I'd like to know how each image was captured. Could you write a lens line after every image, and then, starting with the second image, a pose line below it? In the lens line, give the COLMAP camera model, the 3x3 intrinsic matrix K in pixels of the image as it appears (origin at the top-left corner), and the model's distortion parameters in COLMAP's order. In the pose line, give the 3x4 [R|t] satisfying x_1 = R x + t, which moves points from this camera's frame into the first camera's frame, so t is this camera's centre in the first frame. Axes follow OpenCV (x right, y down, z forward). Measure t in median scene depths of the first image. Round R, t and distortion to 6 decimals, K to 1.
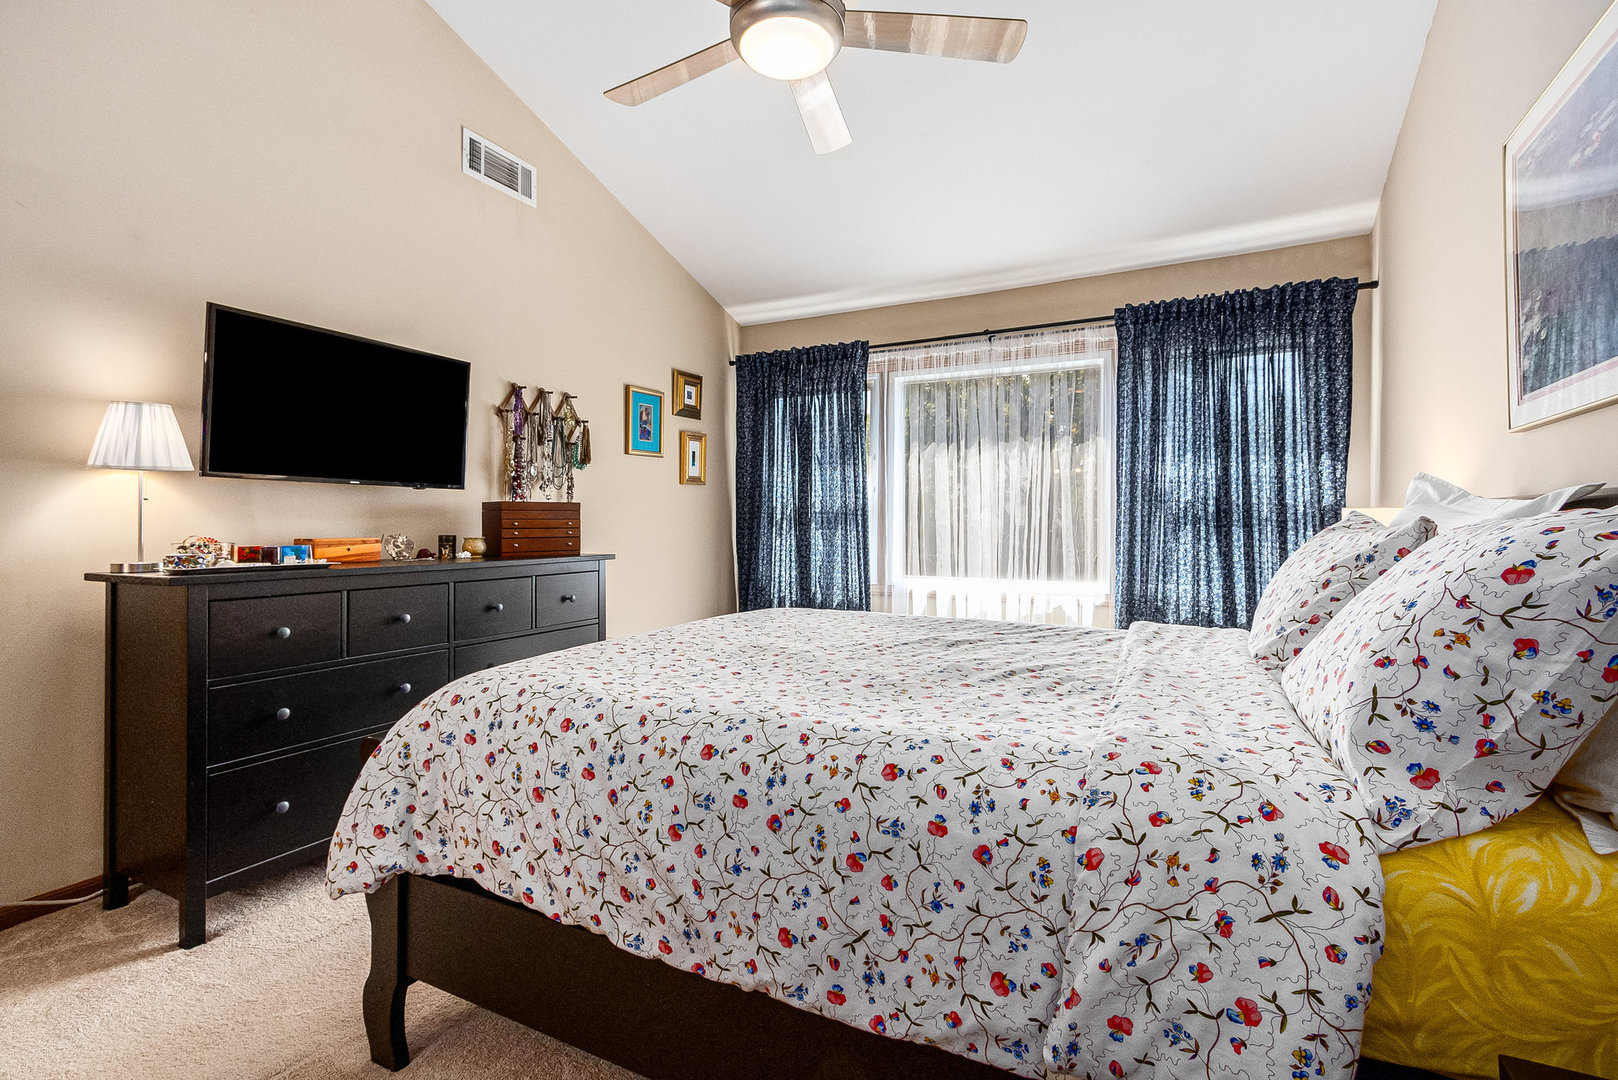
lens RADIAL K [[747.2, 0, 807.4], [0, 747.2, 536.3], [0, 0, 1]] dist [0.009949, 0.000102]
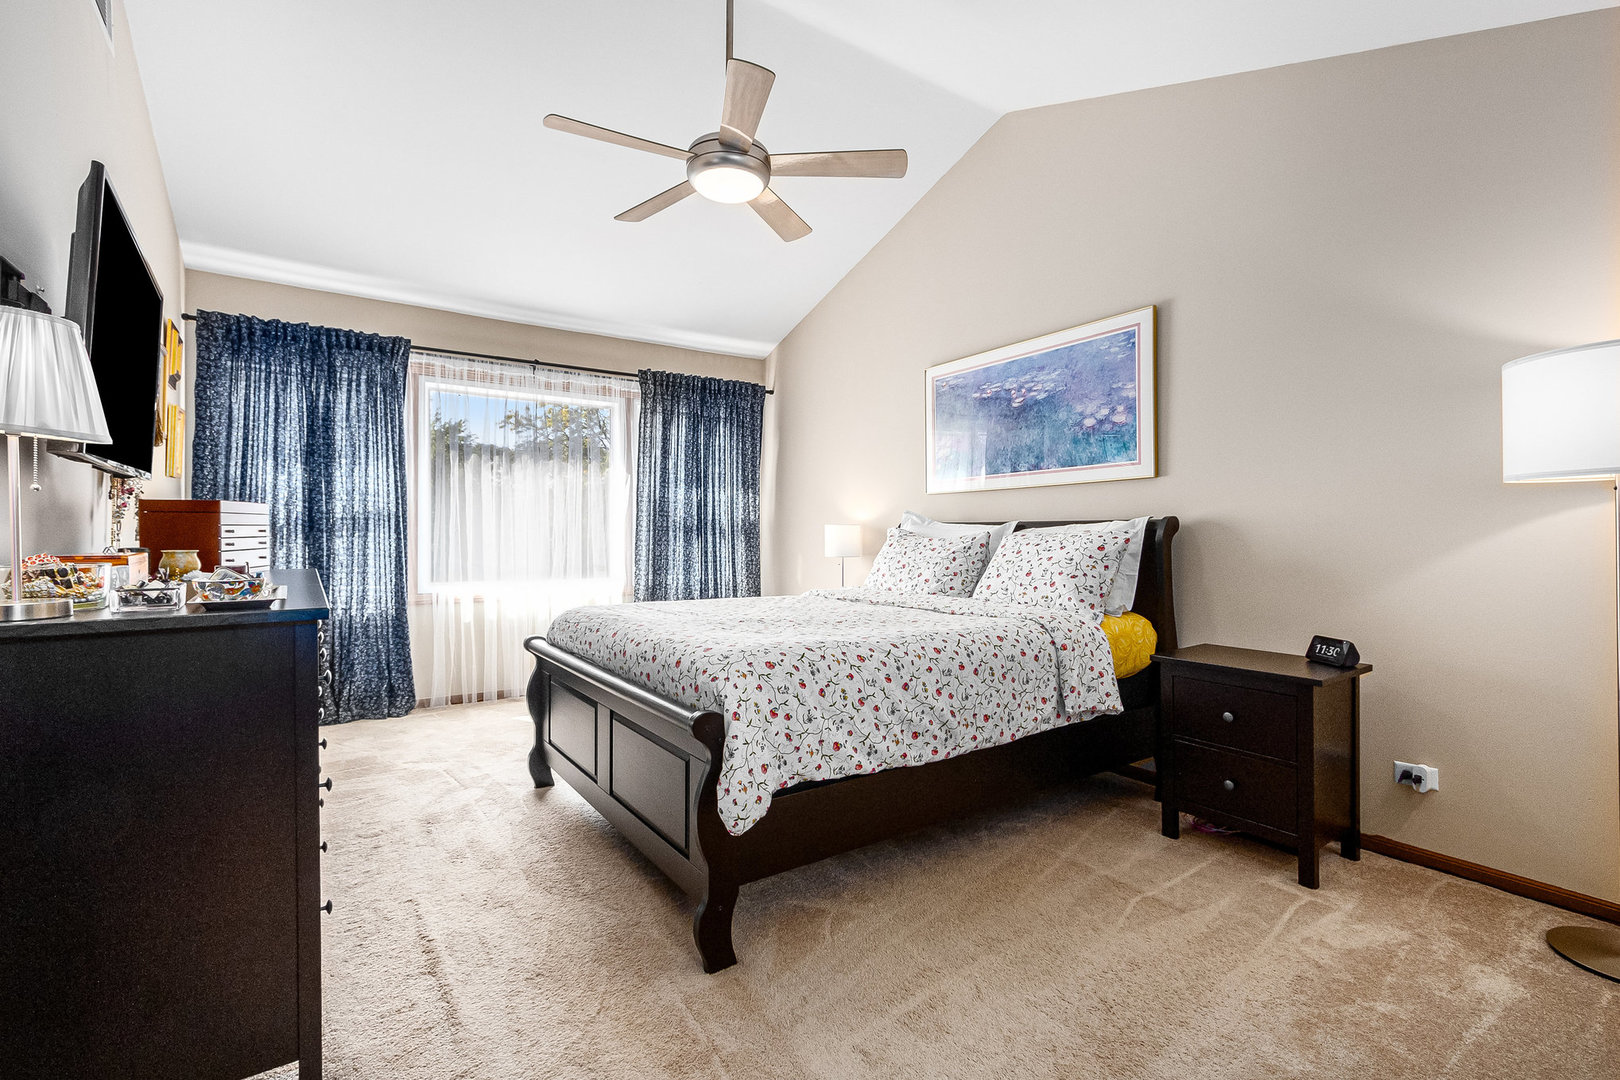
lens RADIAL K [[744.7, 0, 809.0], [0, 744.7, 560.8], [0, 0, 1]] dist [0.003520, 0.000291]
pose [[0.460177, -0.033493, 0.887195, -1.053493], [0.010523, 0.999424, 0.032272, -0.007956], [-0.887765, -0.005515, 0.460264, 0.207472]]
